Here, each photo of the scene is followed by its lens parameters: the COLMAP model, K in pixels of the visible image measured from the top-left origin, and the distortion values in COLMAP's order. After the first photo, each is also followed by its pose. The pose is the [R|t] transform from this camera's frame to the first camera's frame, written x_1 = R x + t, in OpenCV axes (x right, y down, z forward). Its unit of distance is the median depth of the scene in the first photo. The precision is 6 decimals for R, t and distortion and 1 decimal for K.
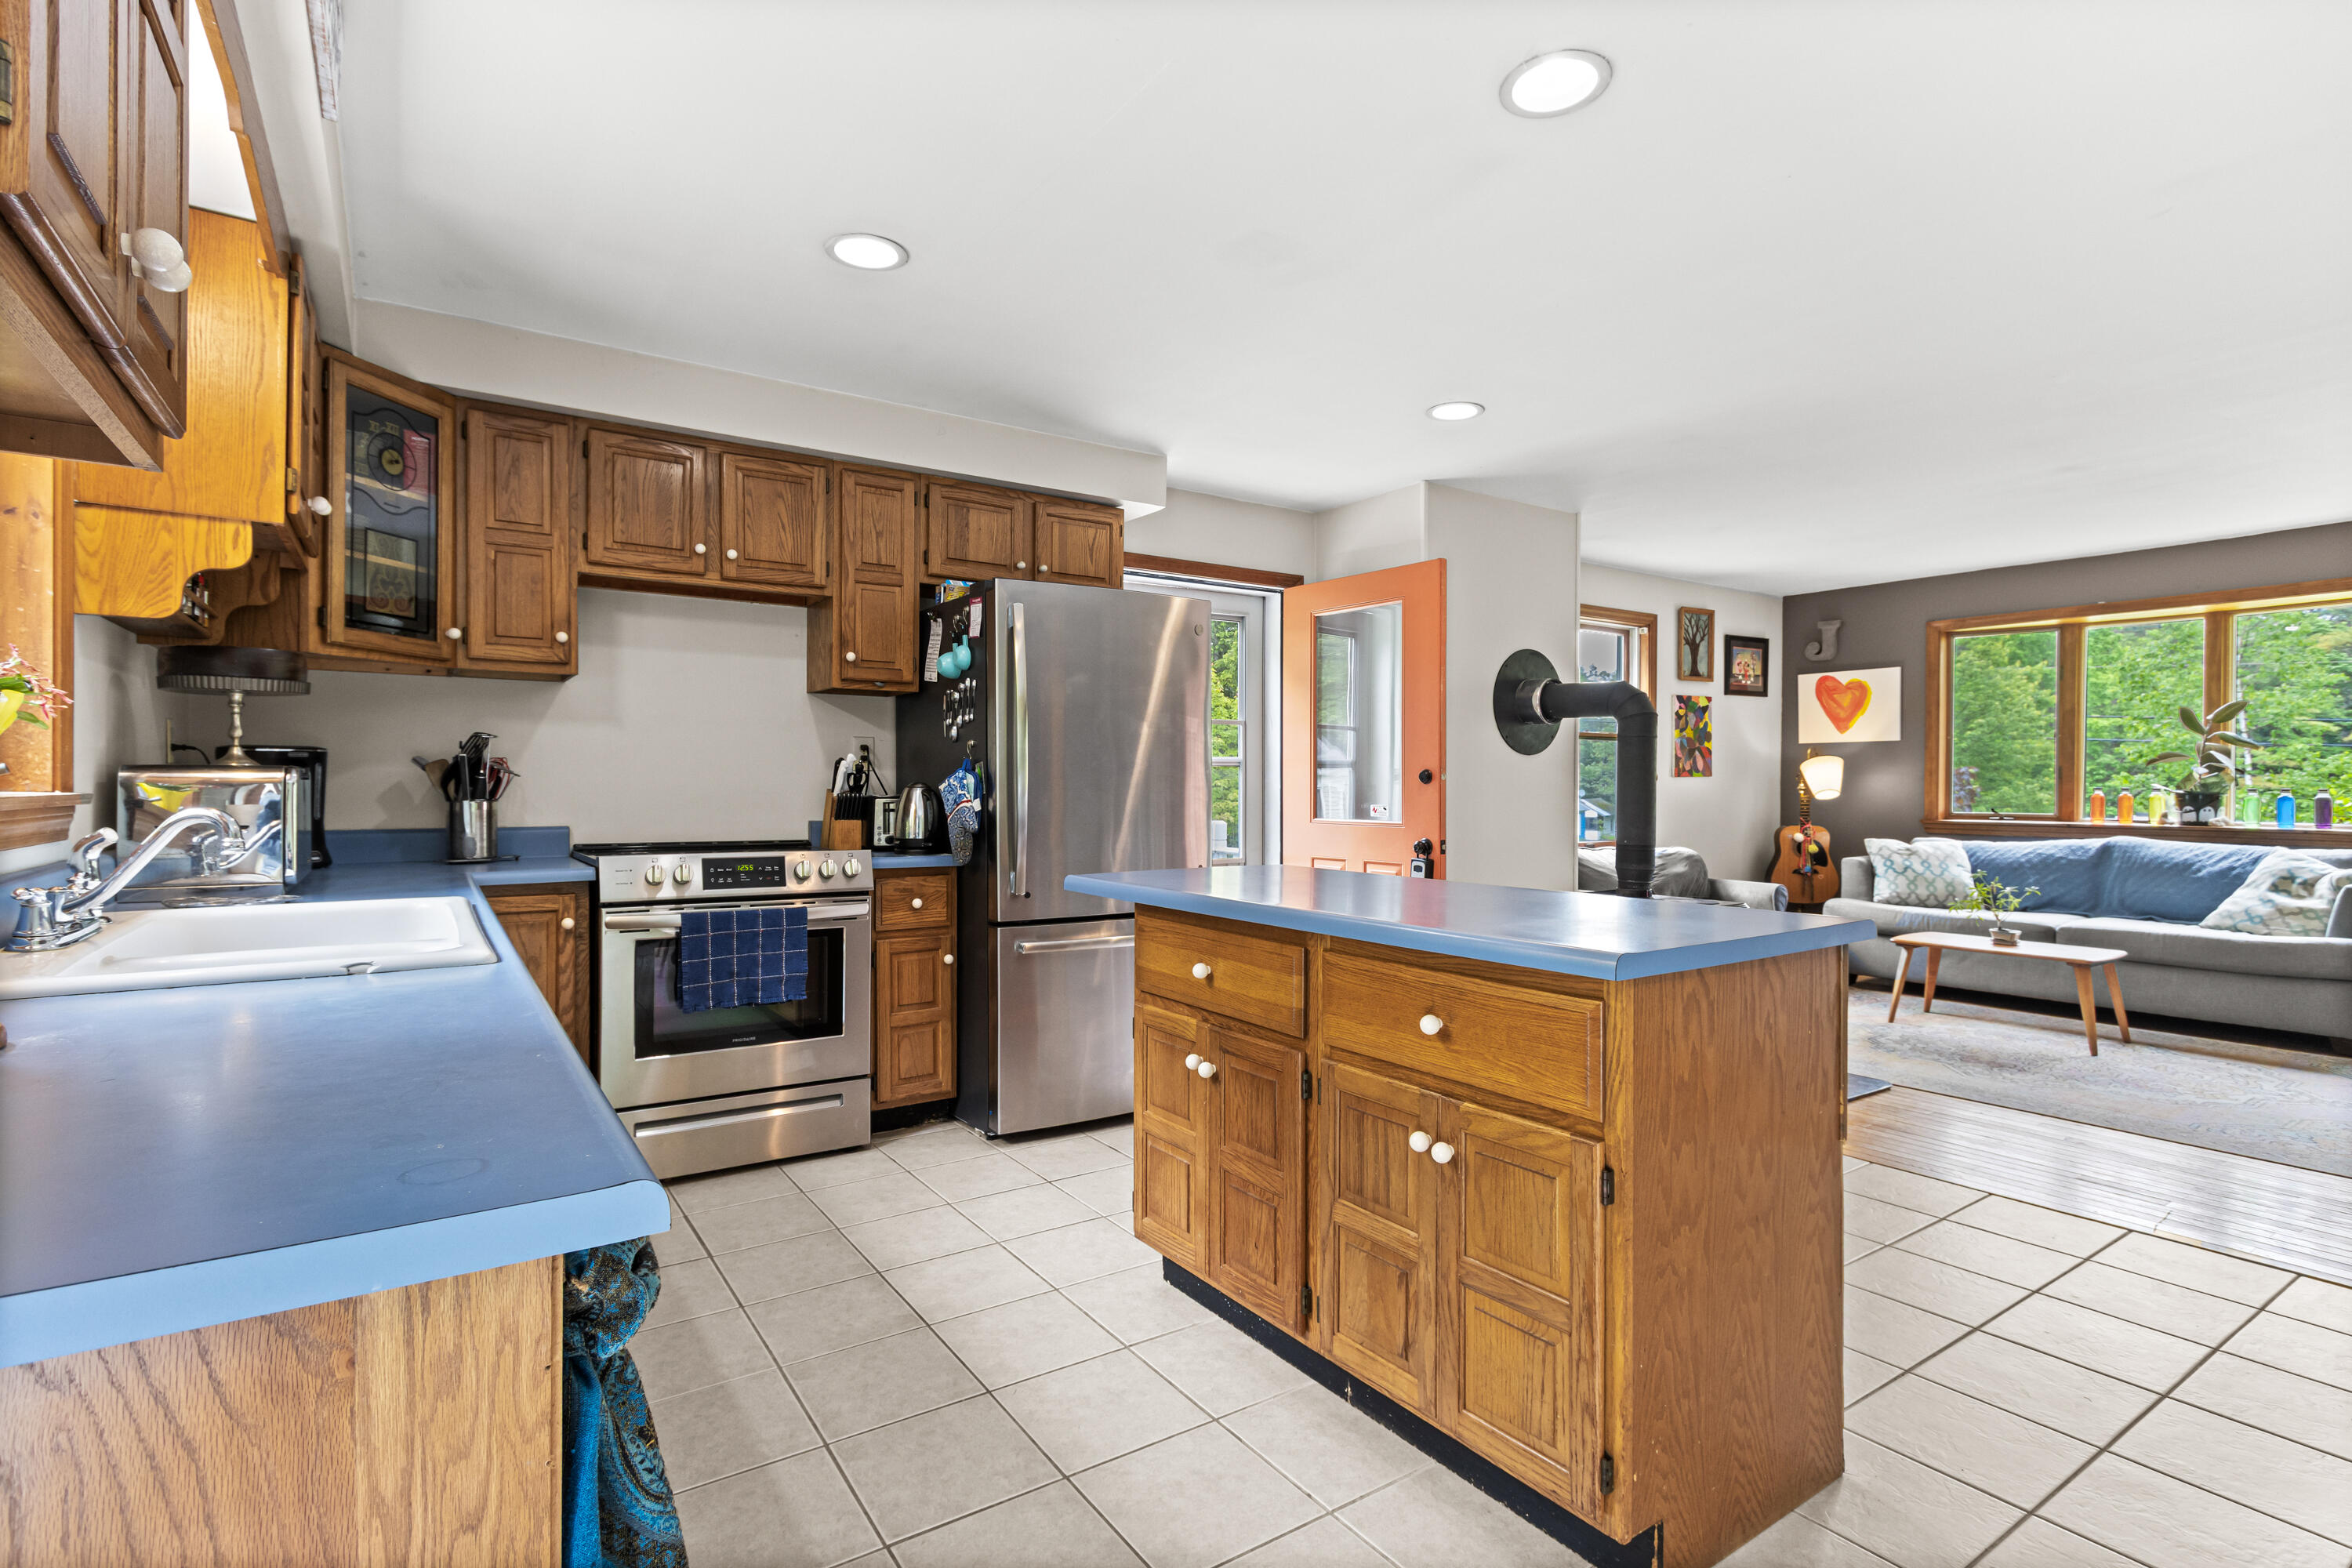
lens RADIAL K [[1123.3, 0, 1165.7], [0, 1123.3, 789.8], [0, 0, 1]] dist [0.004327, -0.000171]
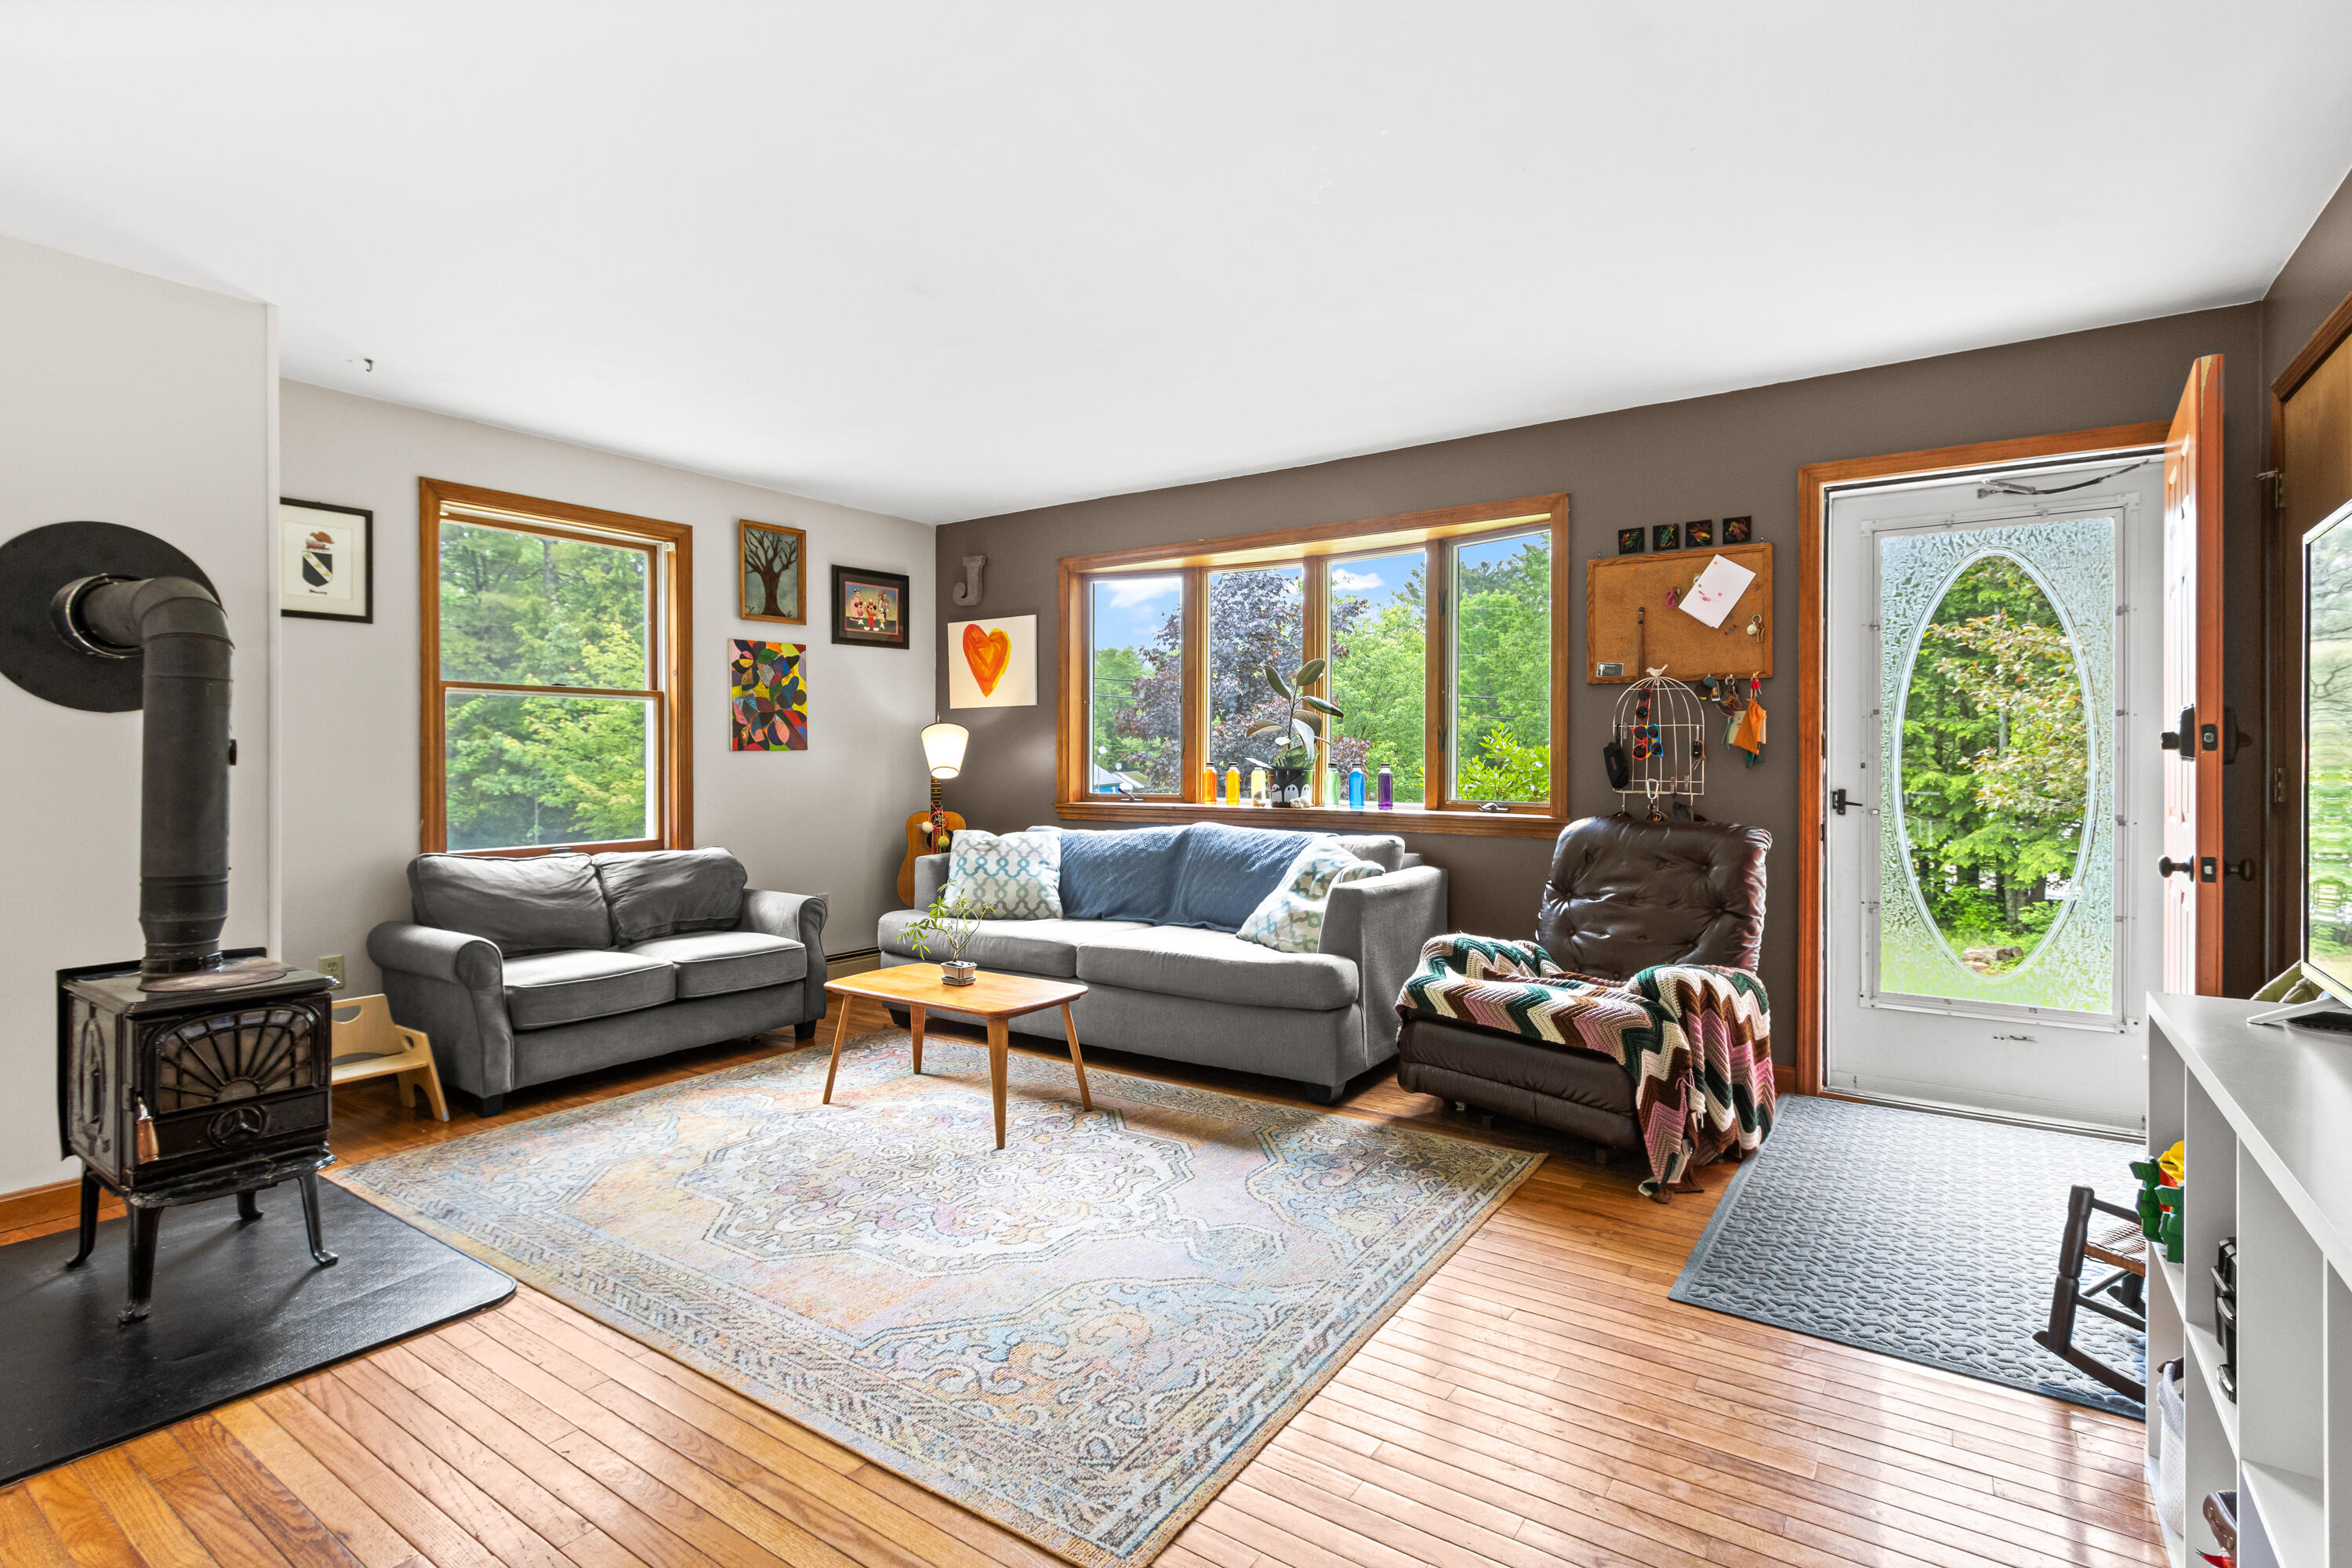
lens RADIAL K [[1125.6, 0, 1172.6], [0, 1125.6, 771.2], [0, 0, 1]] dist [0.001212, 0.000631]
pose [[0.929801, -0.008973, 0.367953, 0.836594], [0.006585, 0.999948, 0.007746, -0.003495], [-0.368003, -0.004779, 0.929812, 0.390100]]
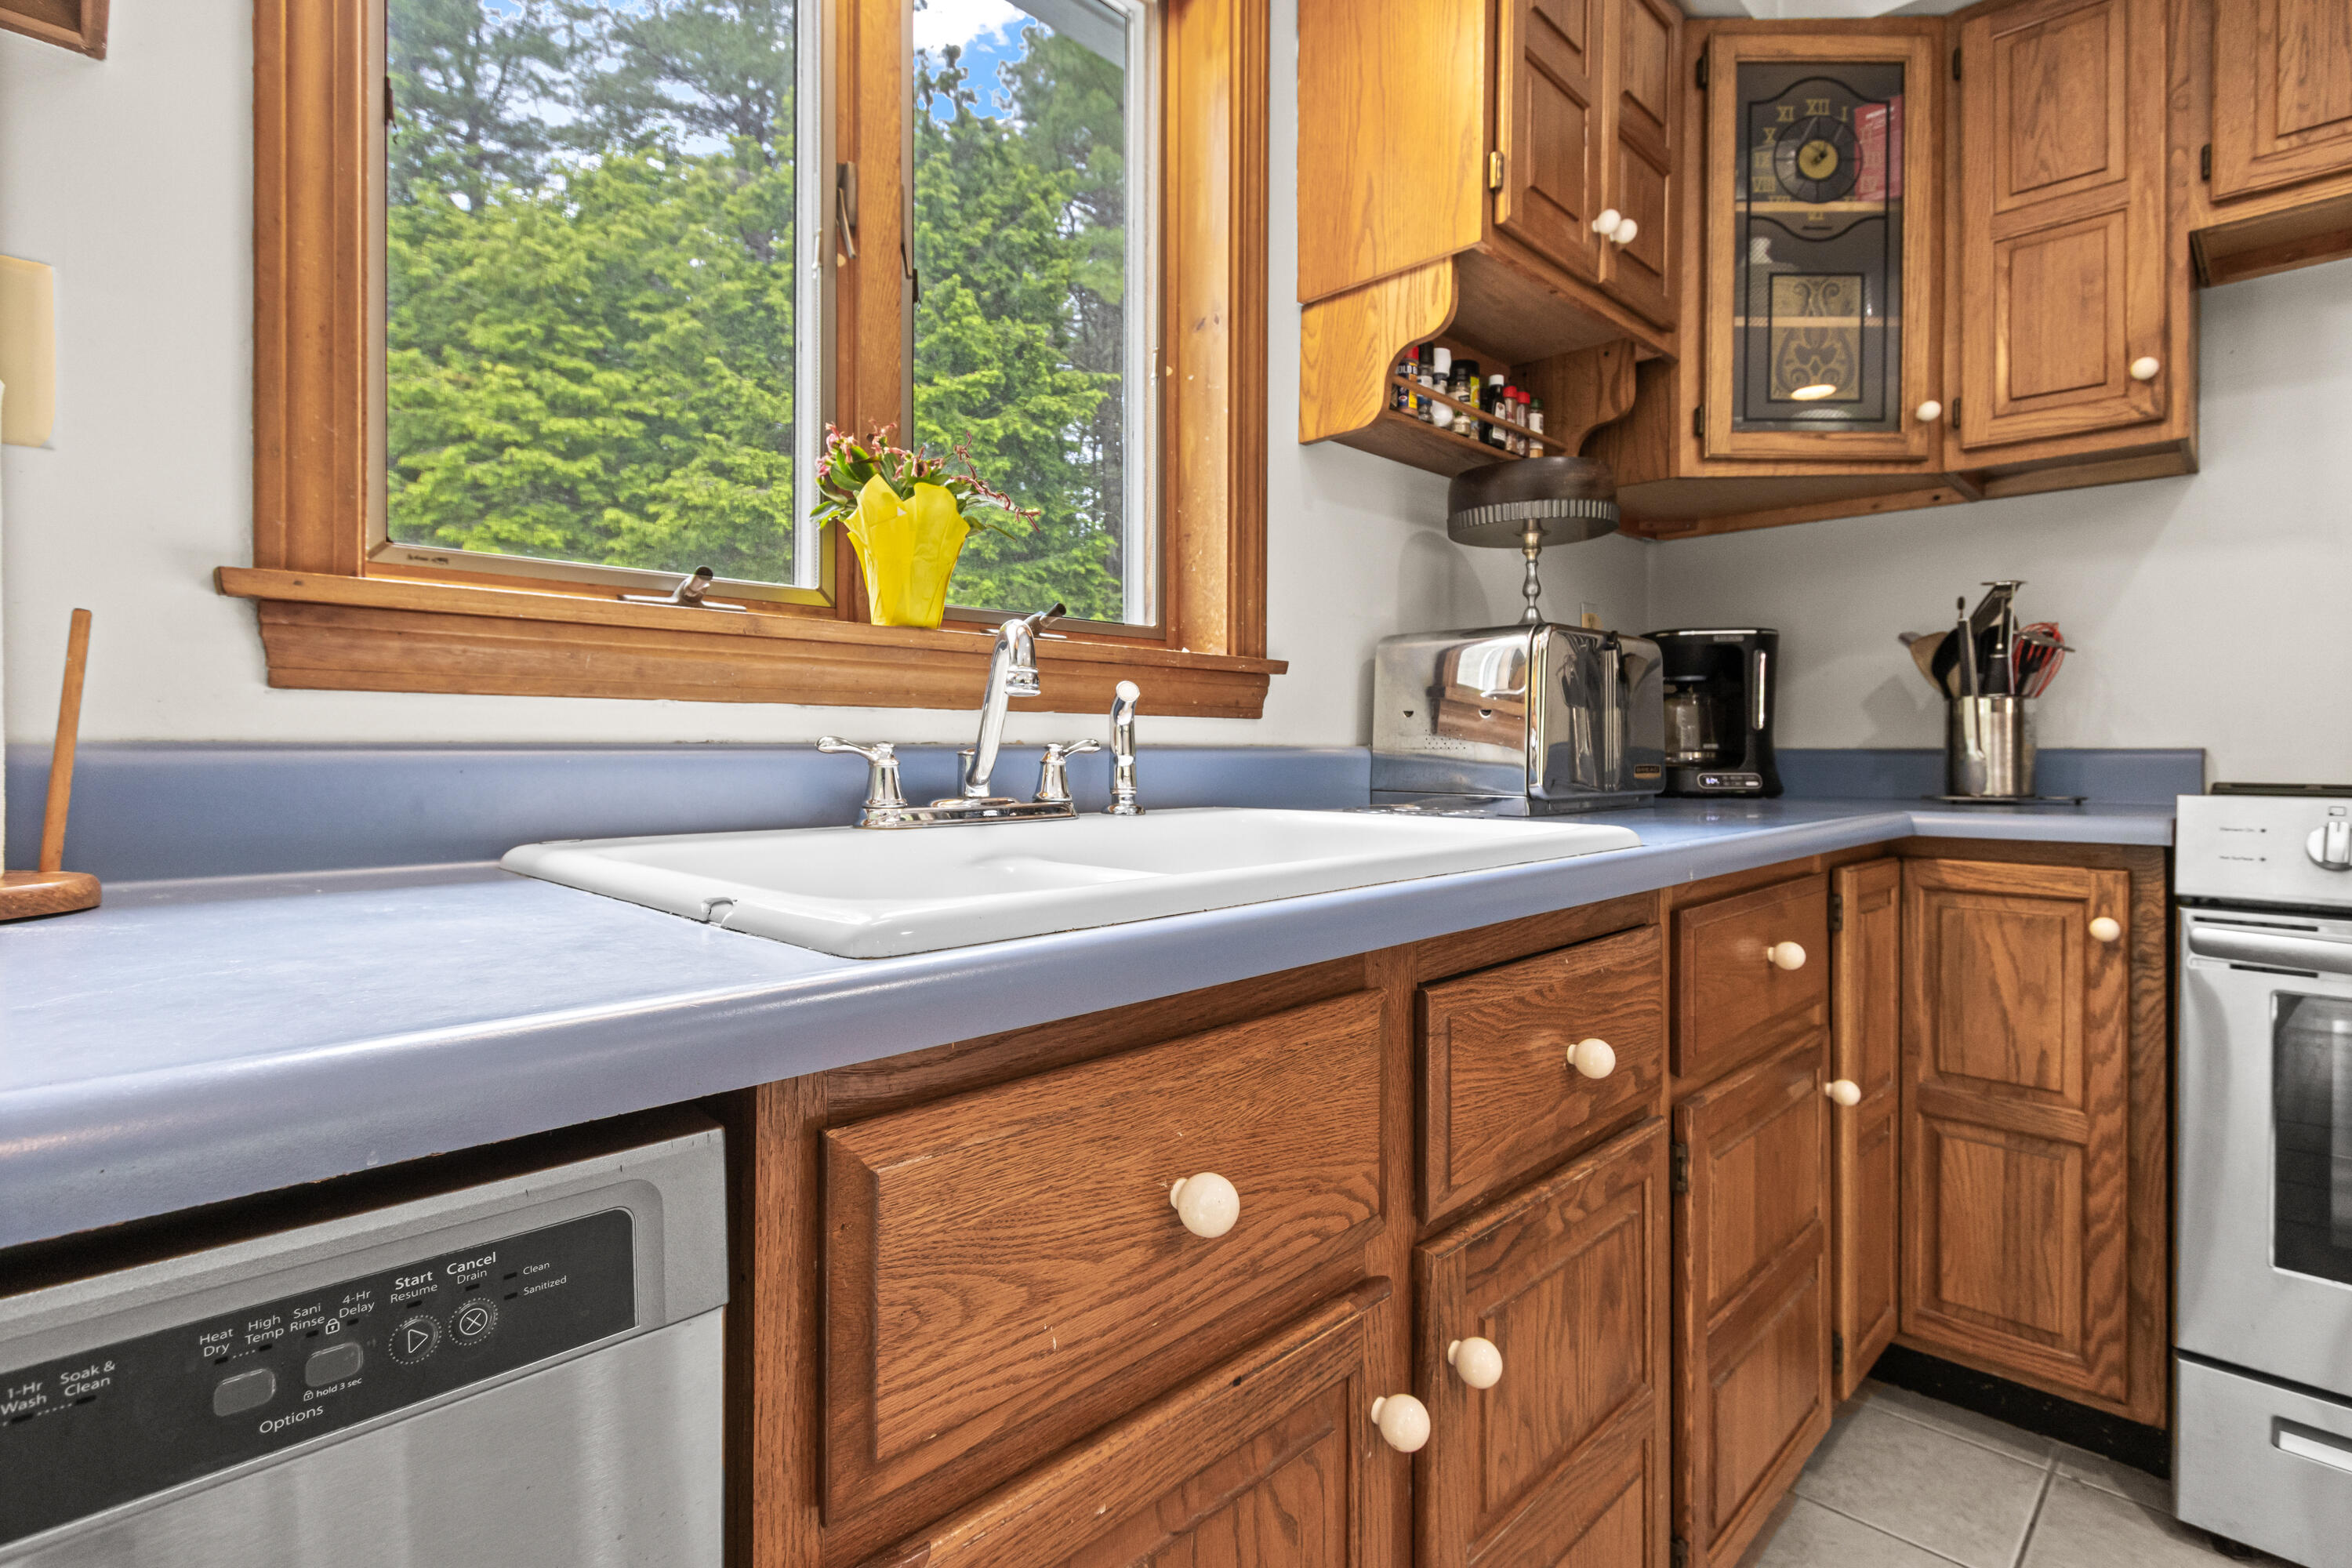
lens RADIAL K [[1131.5, 0, 1160.3], [0, 1131.5, 752.7], [0, 0, 1]] dist [0.001566, -0.000434]
pose [[0.186594, -0.002022, -0.982435, -0.100649], [-0.006253, 0.999975, -0.003246, 0.037351], [0.982417, 0.006749, 0.186577, 0.405535]]
